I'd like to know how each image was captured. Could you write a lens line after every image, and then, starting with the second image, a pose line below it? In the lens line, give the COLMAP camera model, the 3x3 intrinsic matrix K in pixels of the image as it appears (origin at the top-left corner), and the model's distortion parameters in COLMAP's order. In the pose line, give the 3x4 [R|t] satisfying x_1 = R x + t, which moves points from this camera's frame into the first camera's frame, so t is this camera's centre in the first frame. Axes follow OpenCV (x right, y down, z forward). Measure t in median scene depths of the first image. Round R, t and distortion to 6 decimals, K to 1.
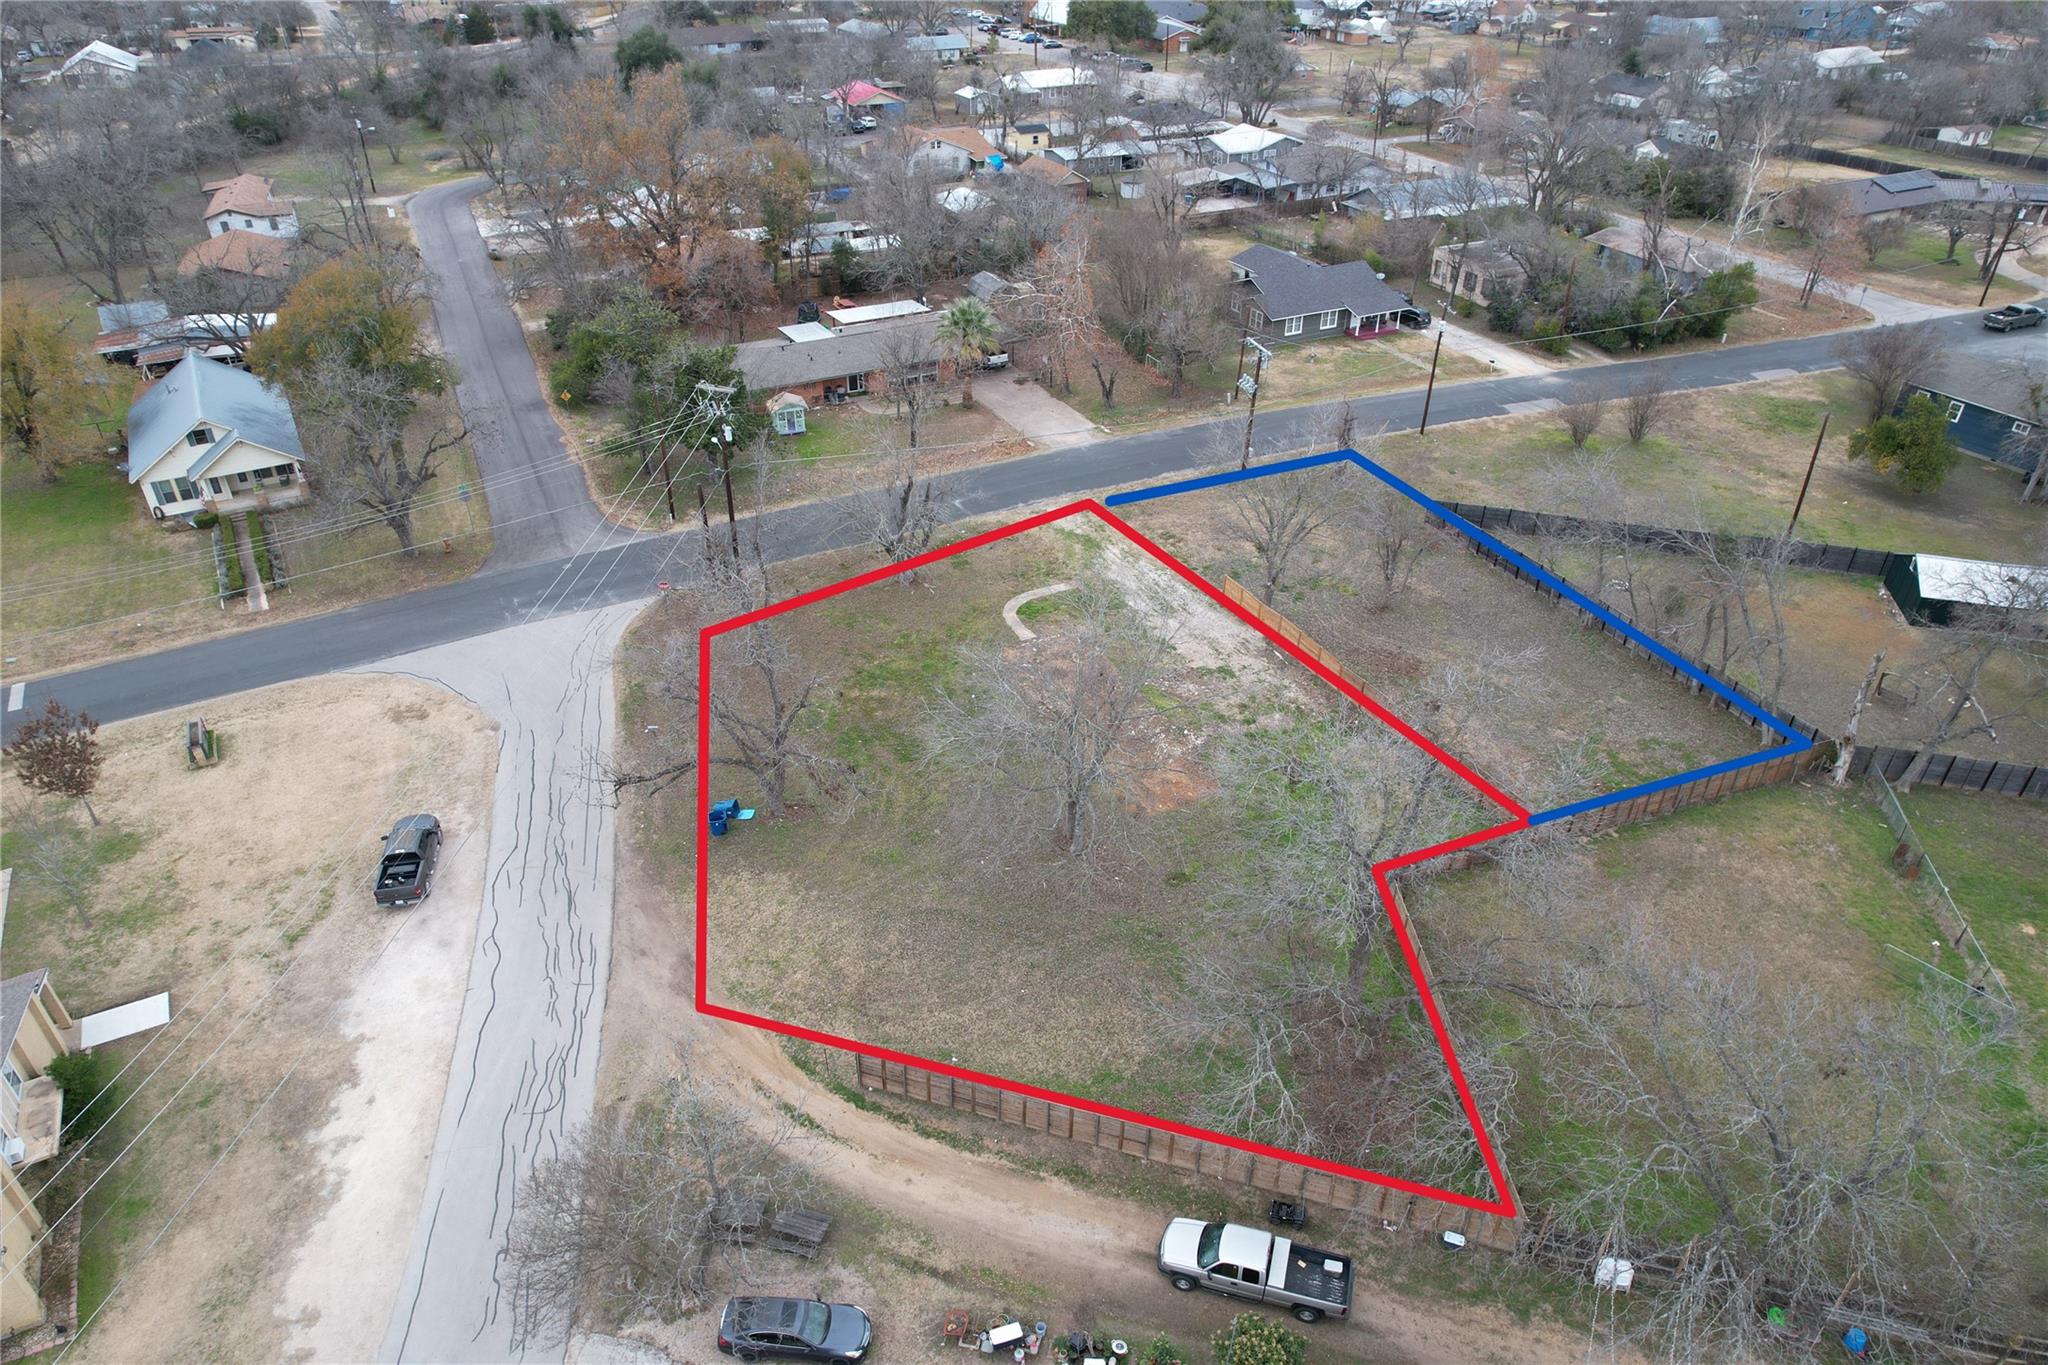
lens RADIAL K [[1308.0, 0, 1022.4], [0, 1308.0, 695.1], [0, 0, 1]] dist [-0.069406, 0.053416]
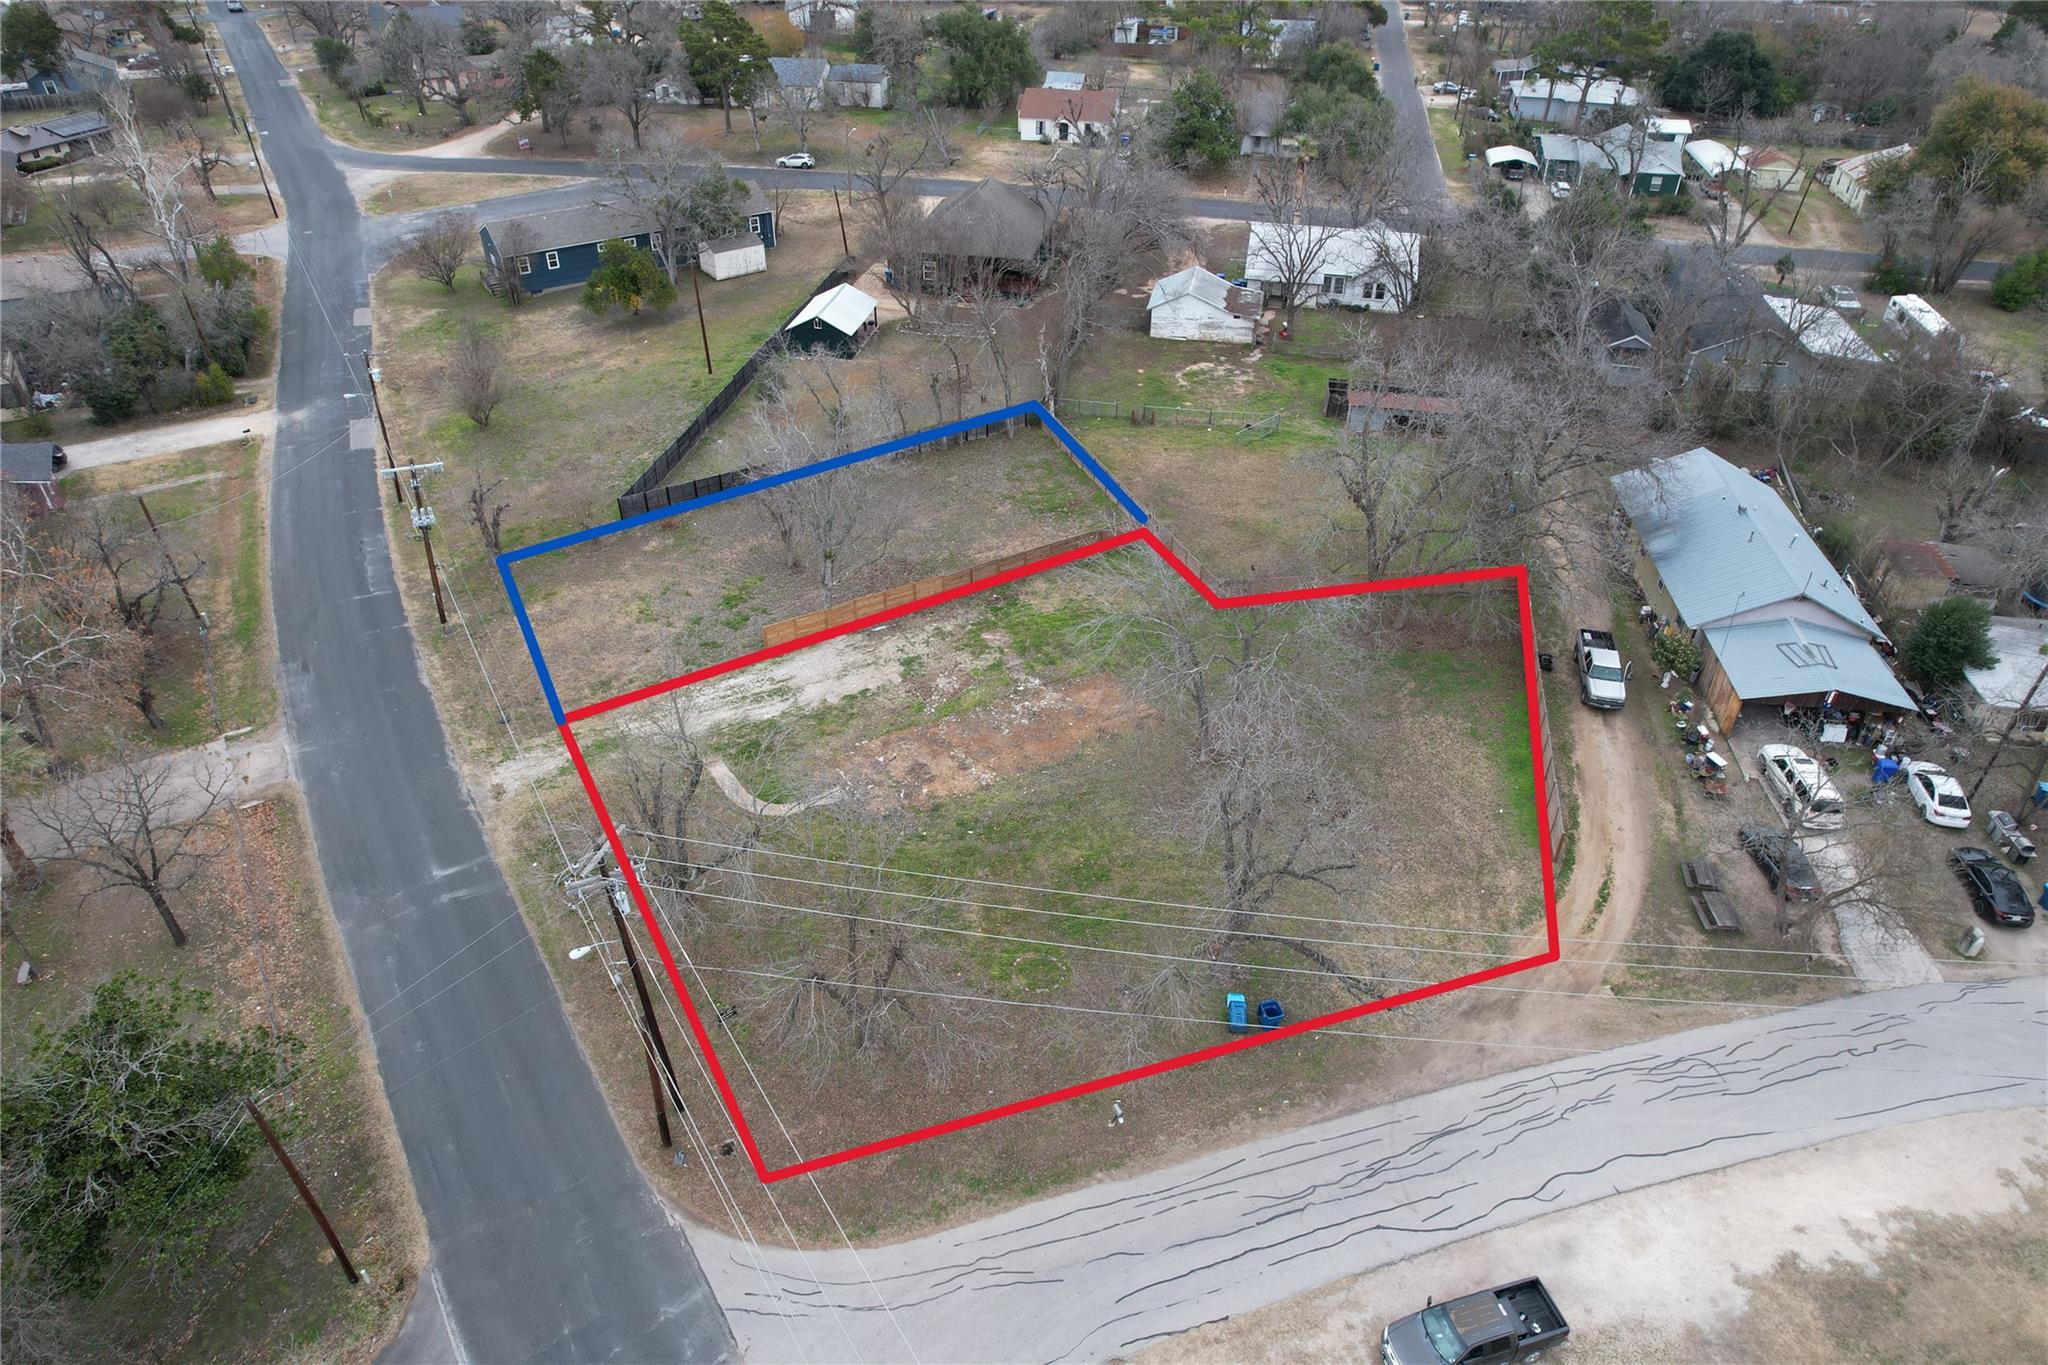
lens RADIAL K [[1308.0, 0, 1024.7], [0, 1308.0, 674.3], [0, 0, 1]] dist [-0.069406, 0.053416]
pose [[-0.063441, -0.584321, 0.809039, -0.579352], [0.552687, 0.654434, 0.515997, -0.421039], [-0.830971, 0.479881, 0.281429, 0.601034]]
